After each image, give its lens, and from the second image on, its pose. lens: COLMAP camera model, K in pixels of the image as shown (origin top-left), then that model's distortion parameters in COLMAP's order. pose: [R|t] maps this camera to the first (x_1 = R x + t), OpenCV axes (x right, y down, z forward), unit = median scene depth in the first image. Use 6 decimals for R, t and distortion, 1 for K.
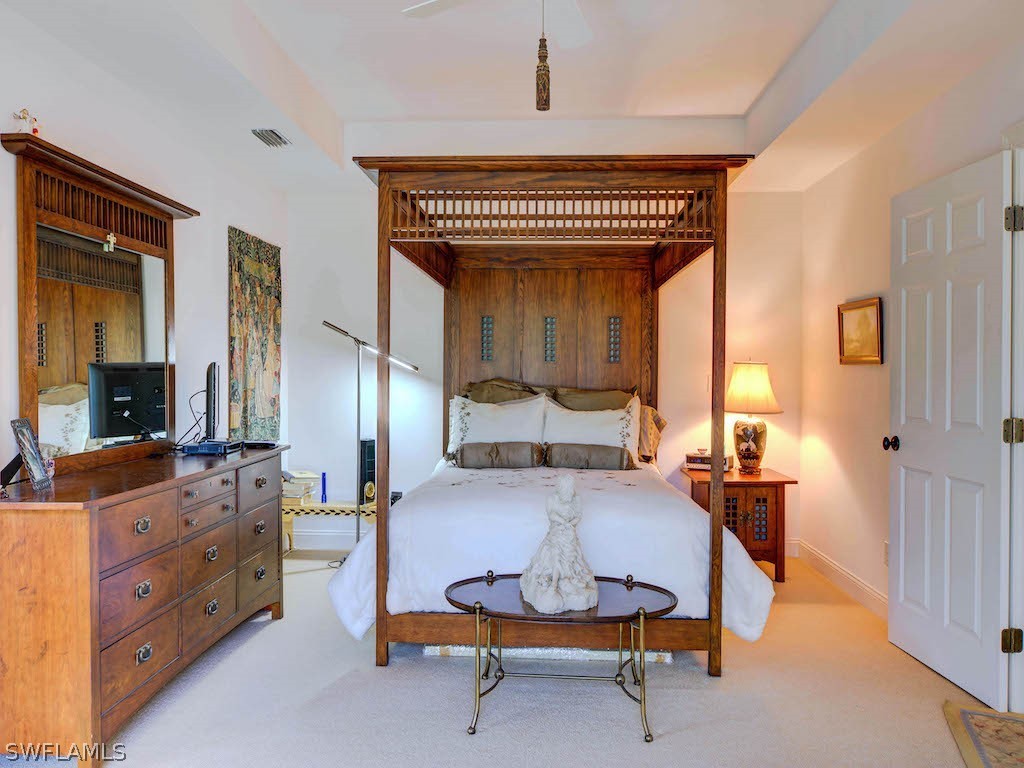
lens RADIAL K [[732.2, 0, 512.0], [0, 732.2, 384.0], [0, 0, 1]] dist [-0.014810, 0.003862]
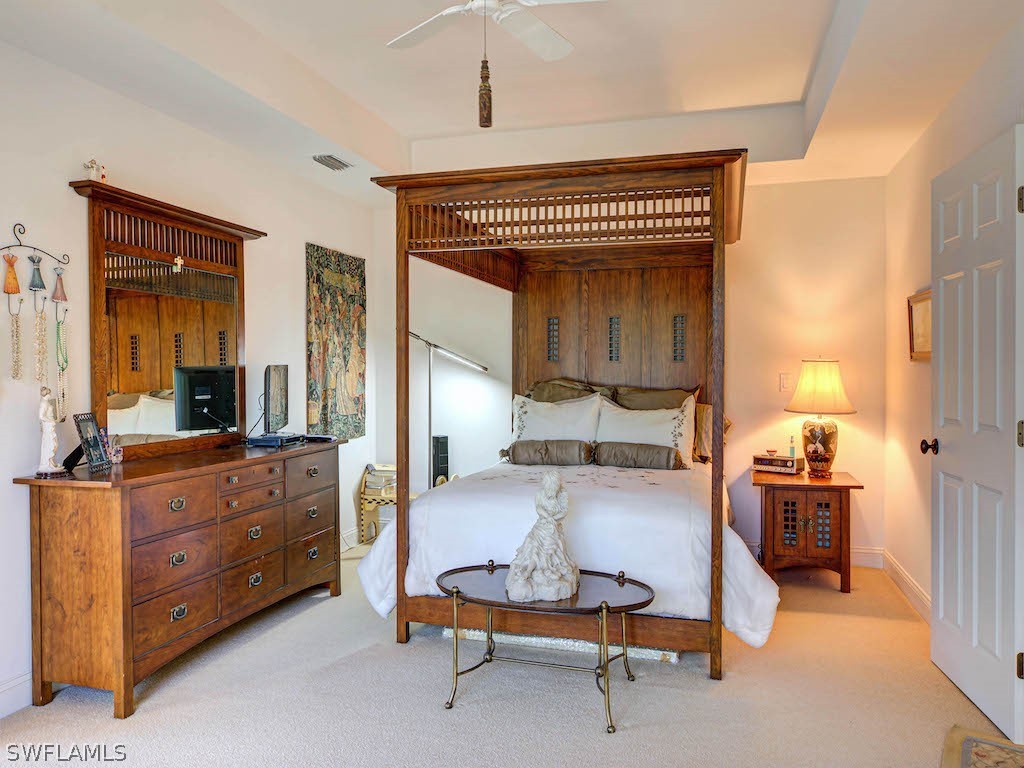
lens RADIAL K [[732.2, 0, 512.0], [0, 732.2, 384.0], [0, 0, 1]] dist [-0.014810, 0.003862]
pose [[0.973227, -0.003057, -0.229825, 0.217805], [0.003178, 0.999995, 0.000158, 0.000375], [0.229823, -0.000884, 0.973232, -0.020636]]
